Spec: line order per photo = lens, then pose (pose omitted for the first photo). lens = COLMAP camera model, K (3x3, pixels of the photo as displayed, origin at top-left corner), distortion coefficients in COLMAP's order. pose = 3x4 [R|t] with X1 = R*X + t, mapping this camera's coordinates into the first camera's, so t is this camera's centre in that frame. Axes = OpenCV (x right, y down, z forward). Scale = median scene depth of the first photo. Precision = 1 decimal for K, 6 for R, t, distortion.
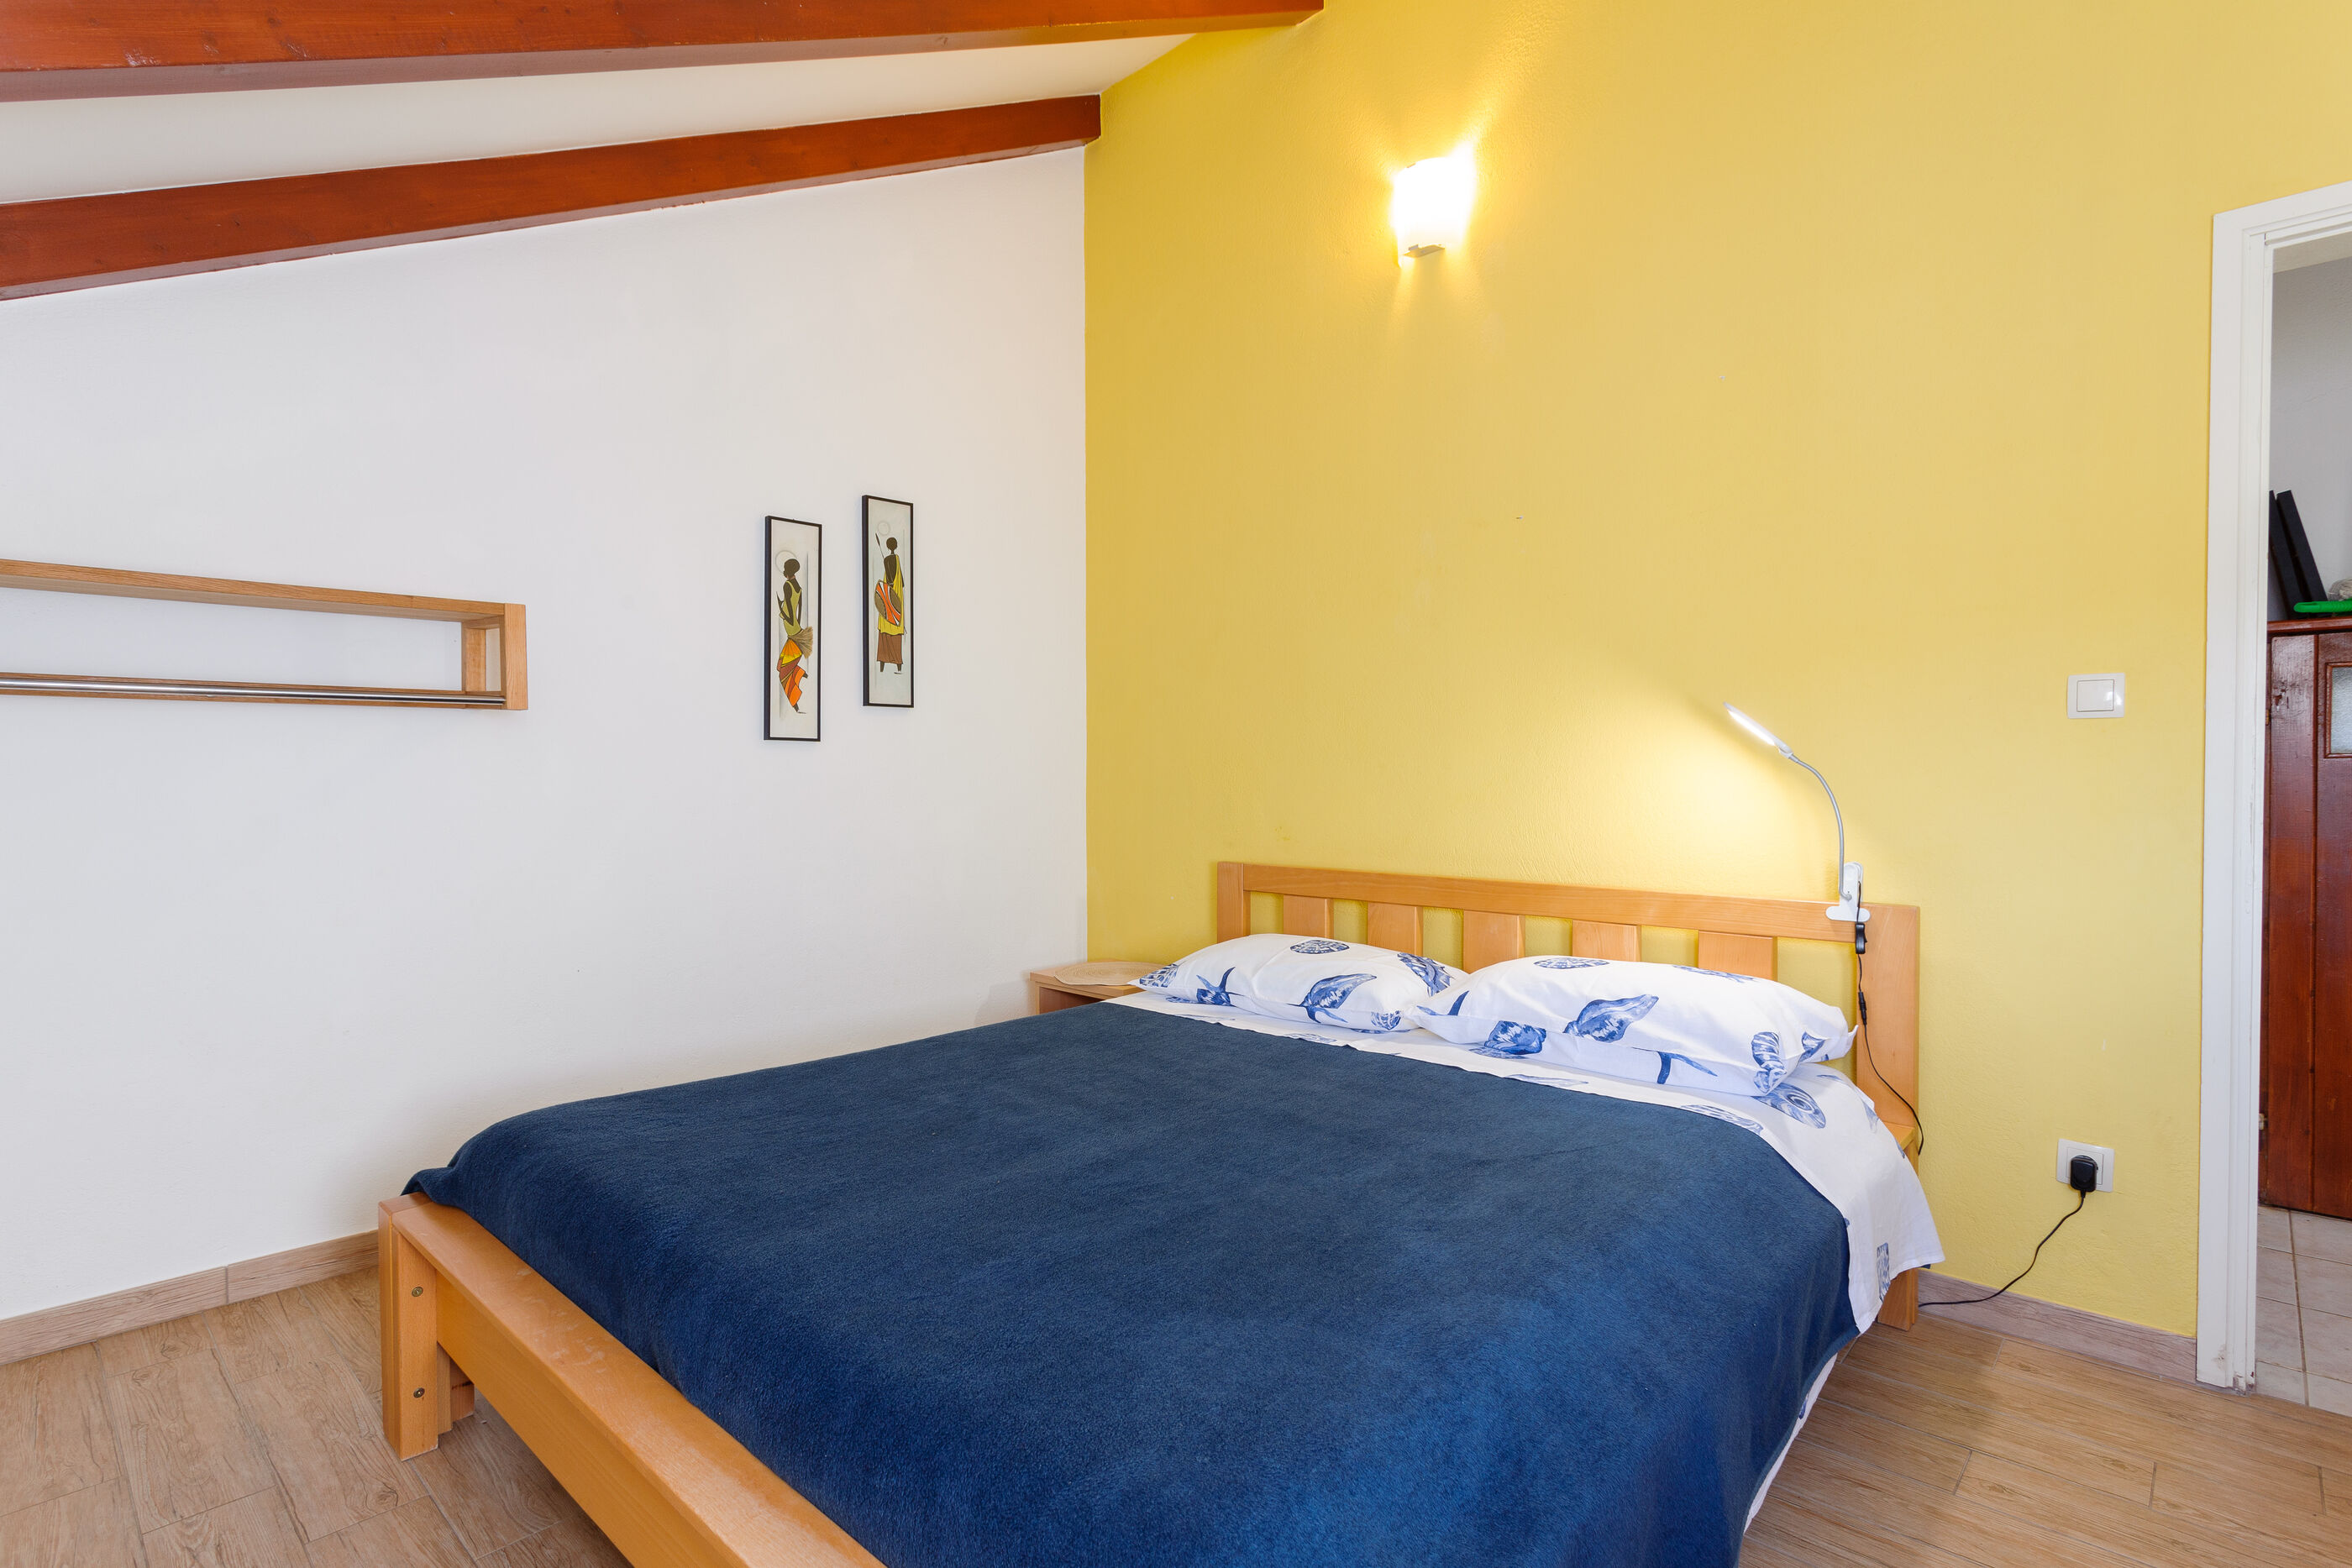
lens RADIAL K [[1195.4, 0, 1176.0], [0, 1195.4, 784.0], [0, 0, 1]] dist [0.000419, 0.000041]
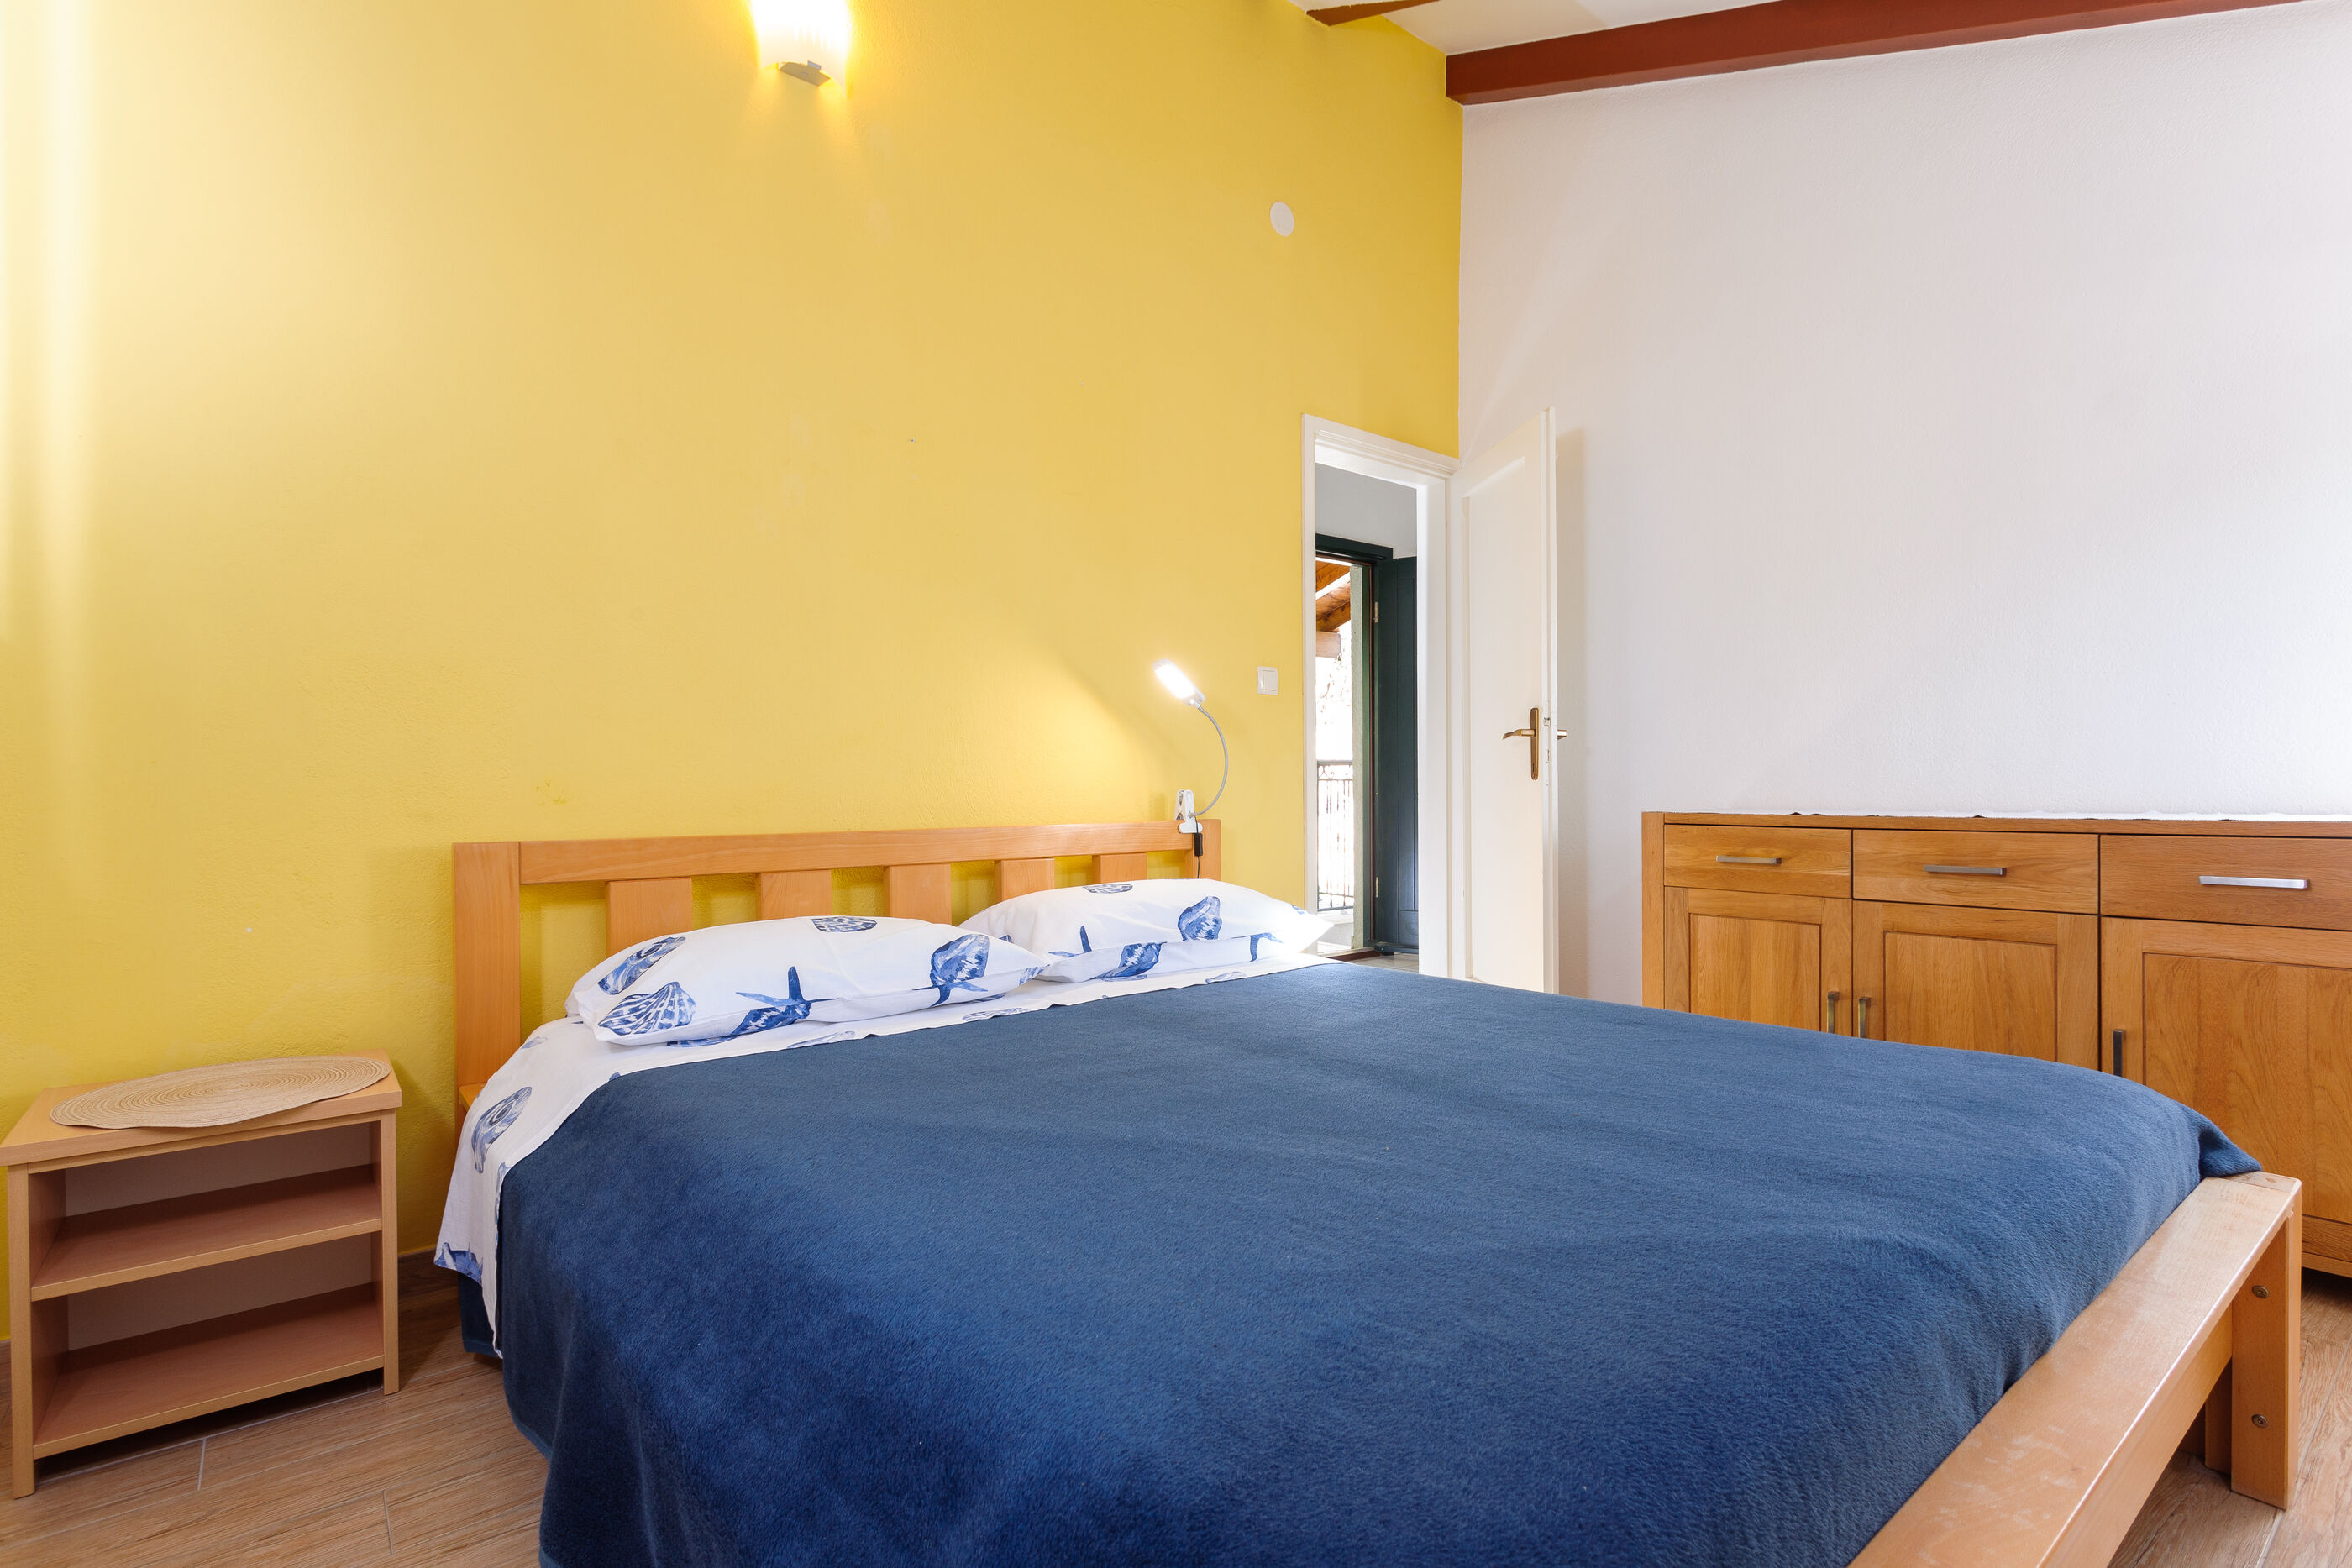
lens RADIAL K [[1145.9, 0, 1178.4], [0, 1145.9, 798.4], [0, 0, 1]] dist [0.002033, 0.000359]
pose [[0.098320, -0.008945, 0.995115, -0.675380], [0.009144, 0.999926, 0.008084, 0.059092], [-0.995113, 0.008304, 0.098394, 0.810555]]
